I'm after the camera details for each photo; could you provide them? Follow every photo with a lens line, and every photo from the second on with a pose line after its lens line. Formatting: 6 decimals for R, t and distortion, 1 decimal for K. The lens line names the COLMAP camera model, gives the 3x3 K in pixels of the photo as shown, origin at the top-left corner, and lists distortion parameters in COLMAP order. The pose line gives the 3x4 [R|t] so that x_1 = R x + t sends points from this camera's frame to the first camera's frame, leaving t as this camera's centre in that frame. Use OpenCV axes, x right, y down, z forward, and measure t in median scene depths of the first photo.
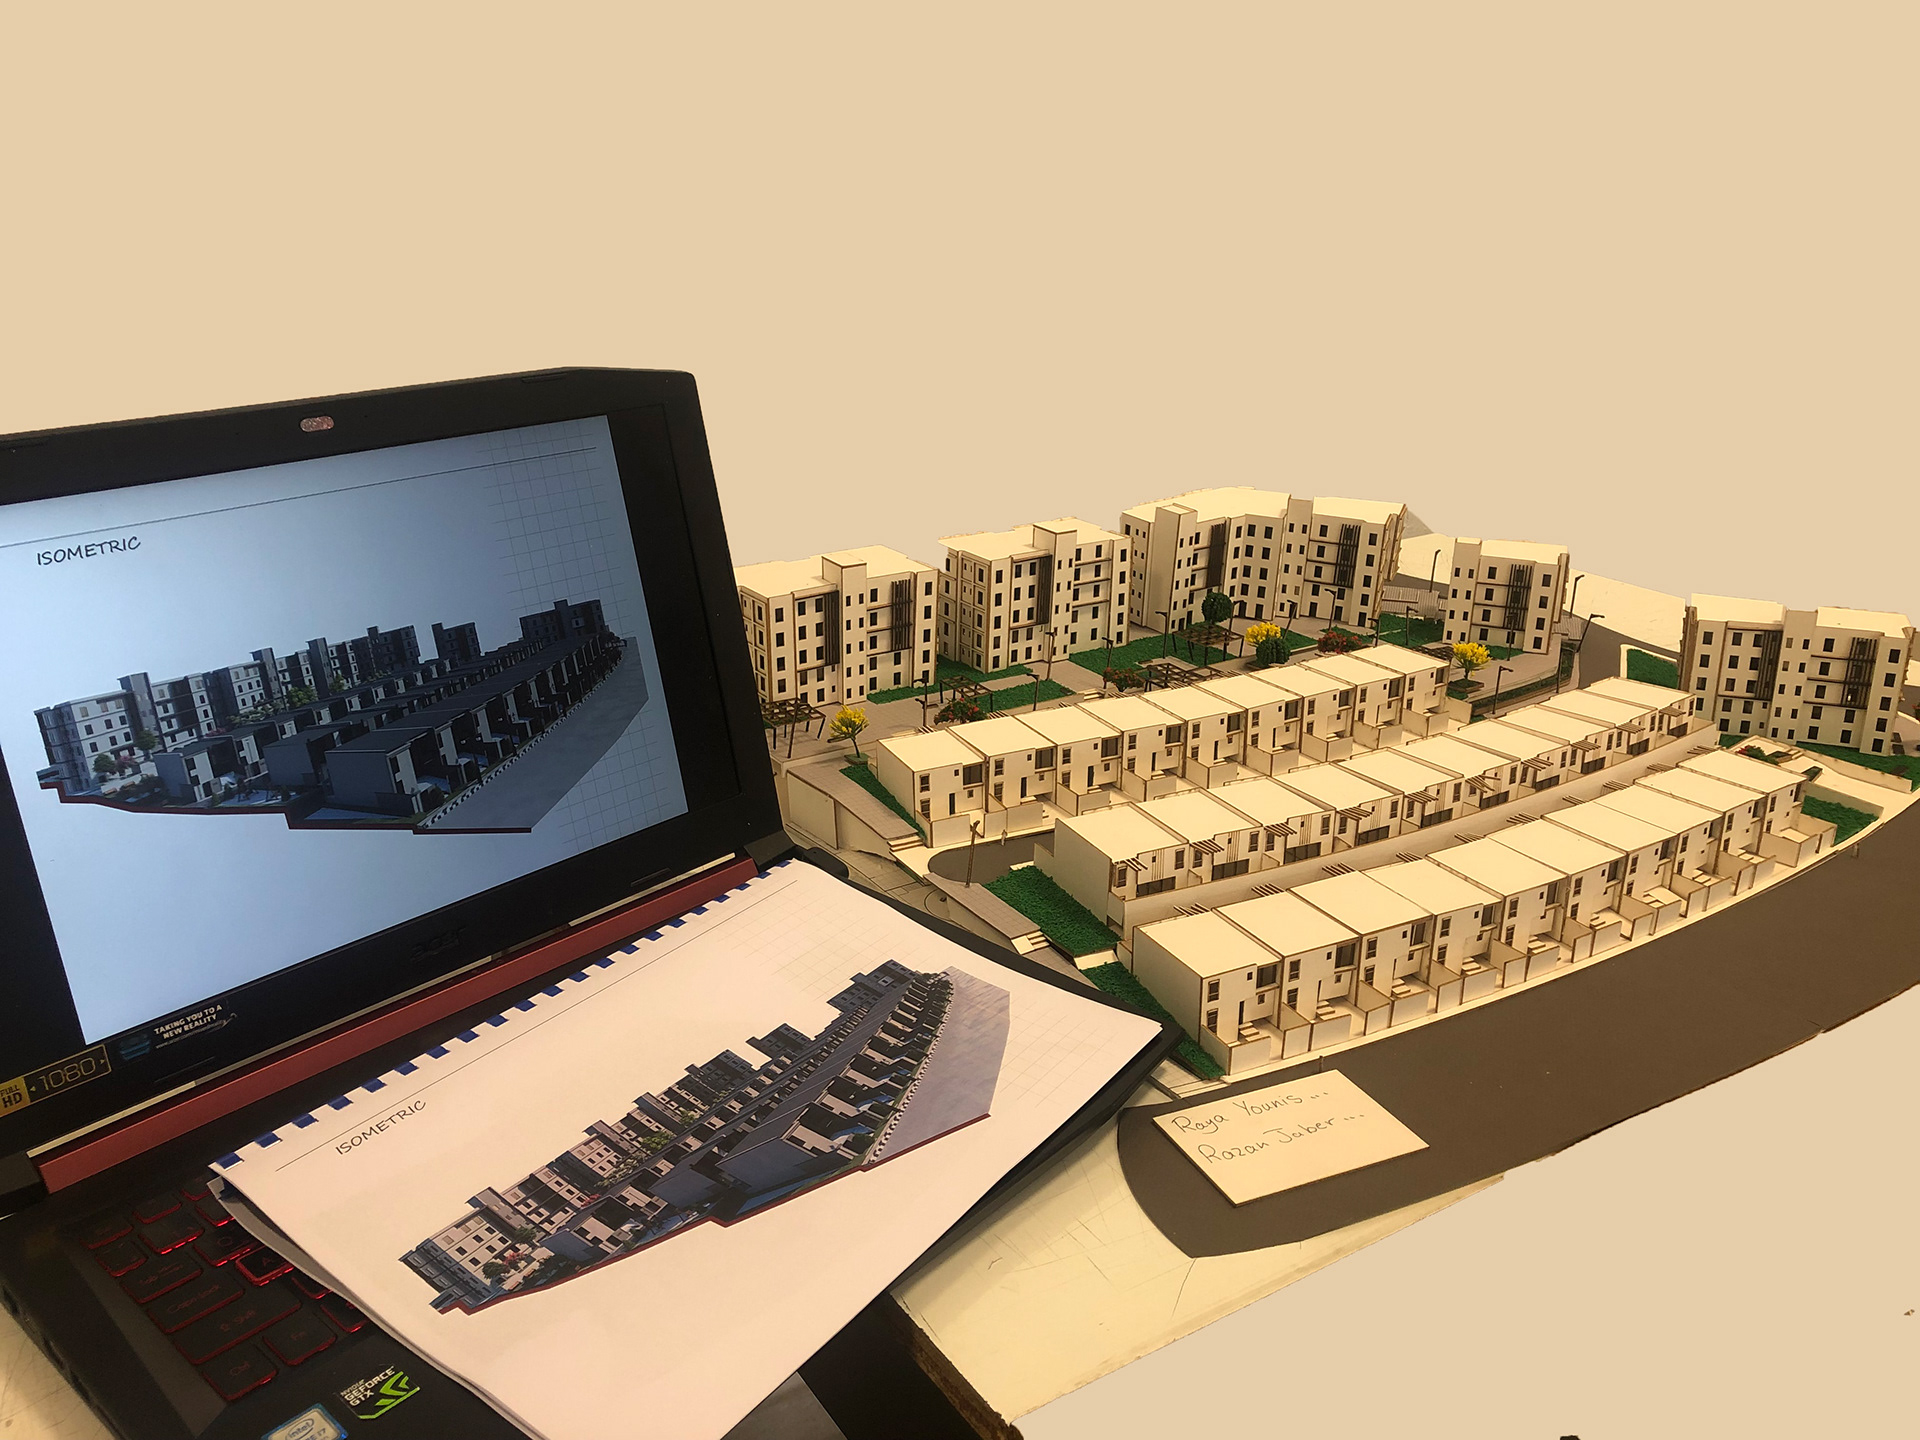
lens RADIAL K [[1641.6, 0, 926.9], [0, 1641.6, 706.5], [0, 0, 1]] dist [0.006374, -0.047819]
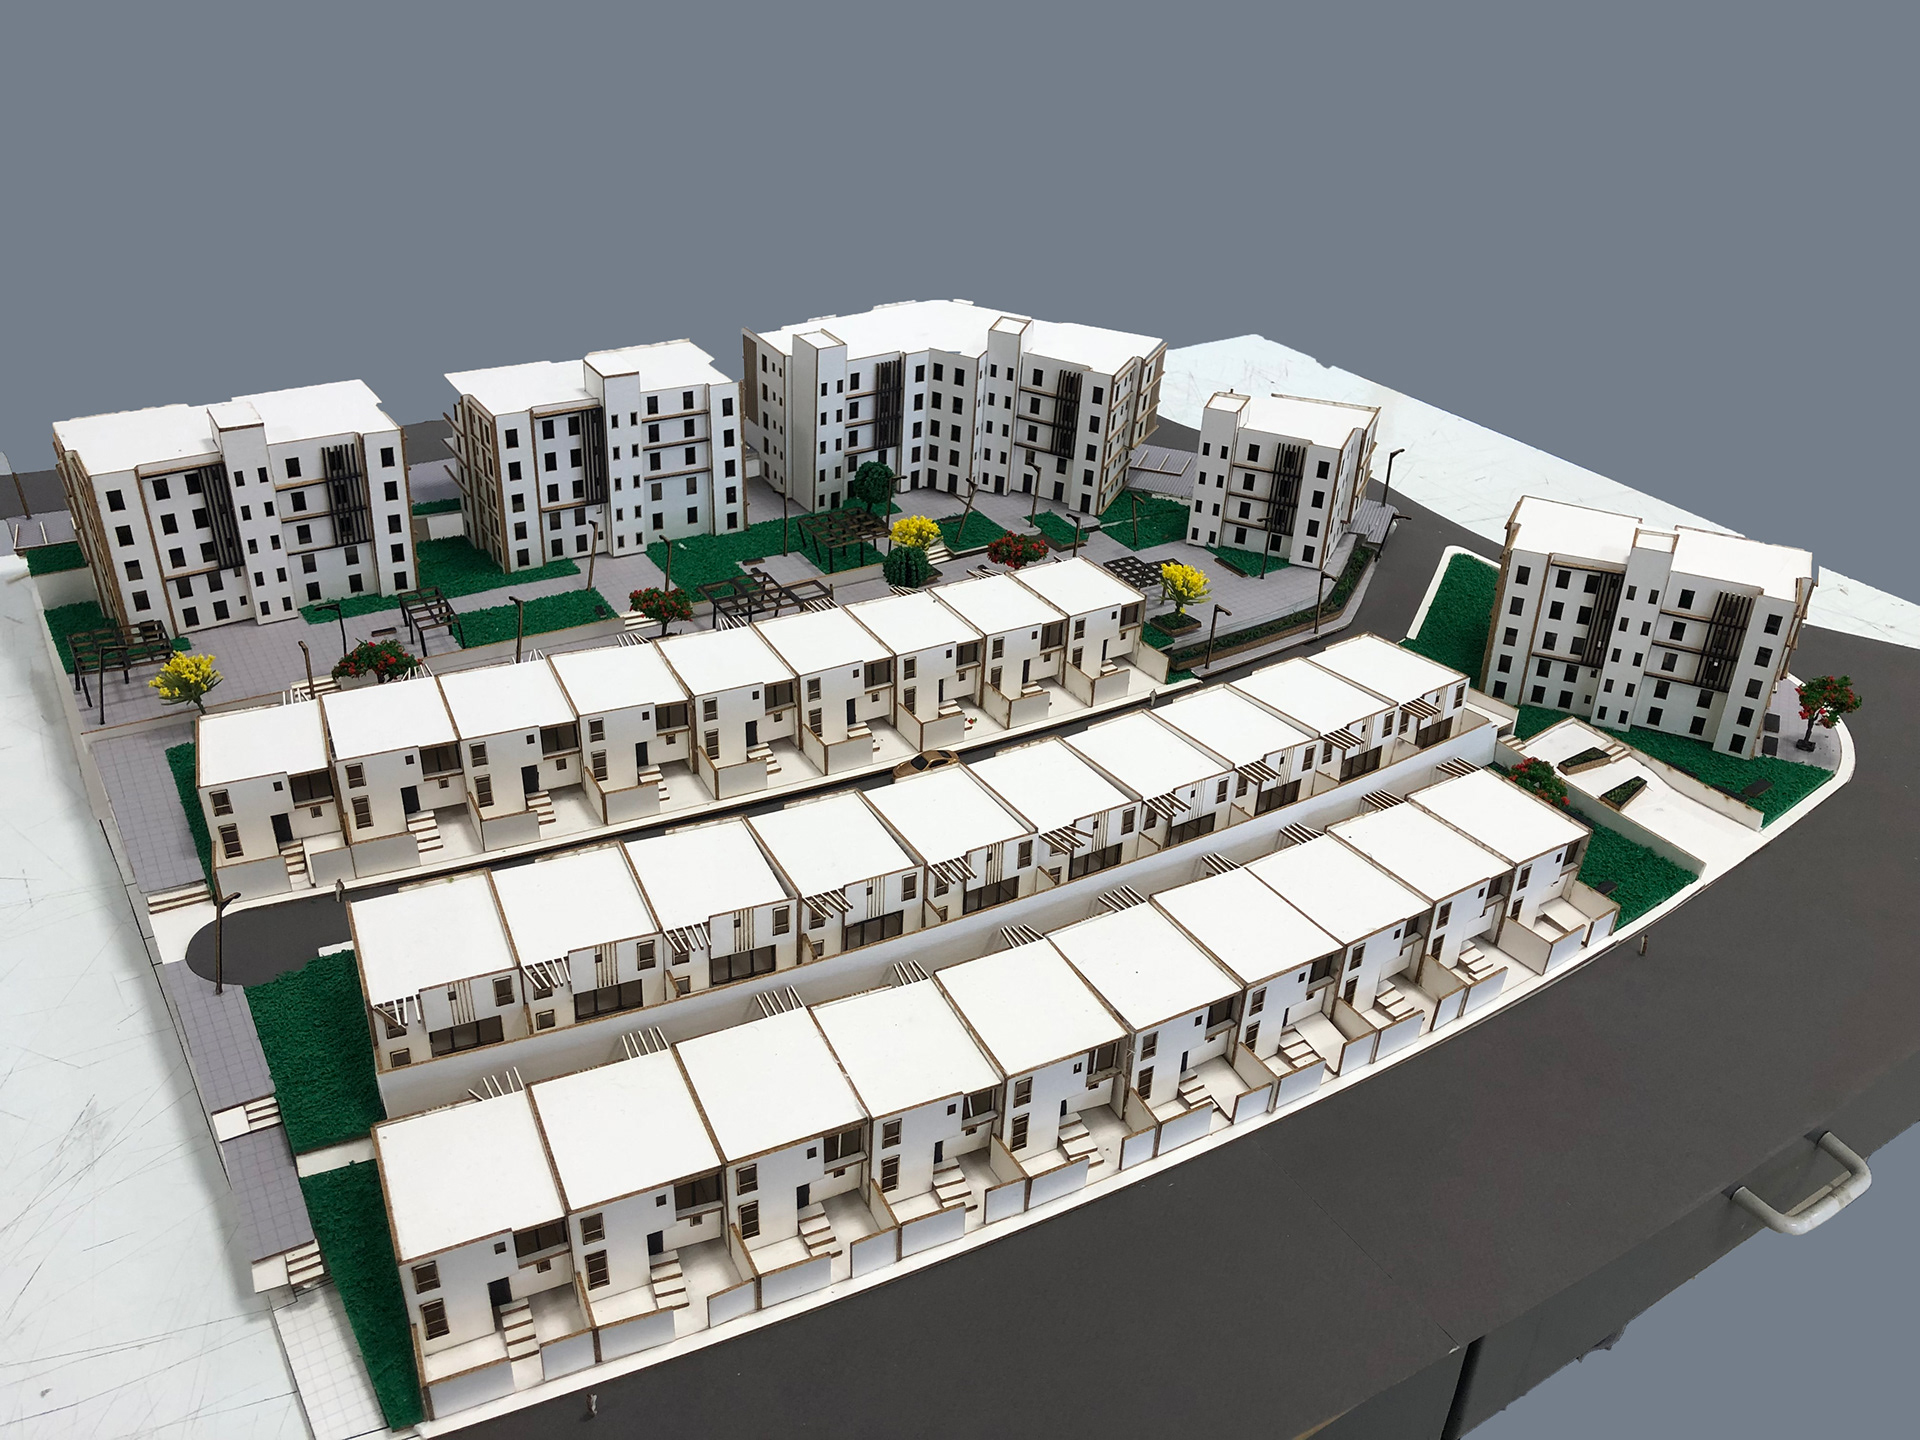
lens RADIAL K [[1641.6, 0, 974.9], [0, 1641.6, 737.1], [0, 0, 1]] dist [0.006374, -0.047819]
pose [[0.998930, 0.044411, 0.012907, 0.234636], [-0.046008, 0.982671, 0.179560, -0.088625], [-0.004709, -0.179961, 0.983662, 0.294751]]
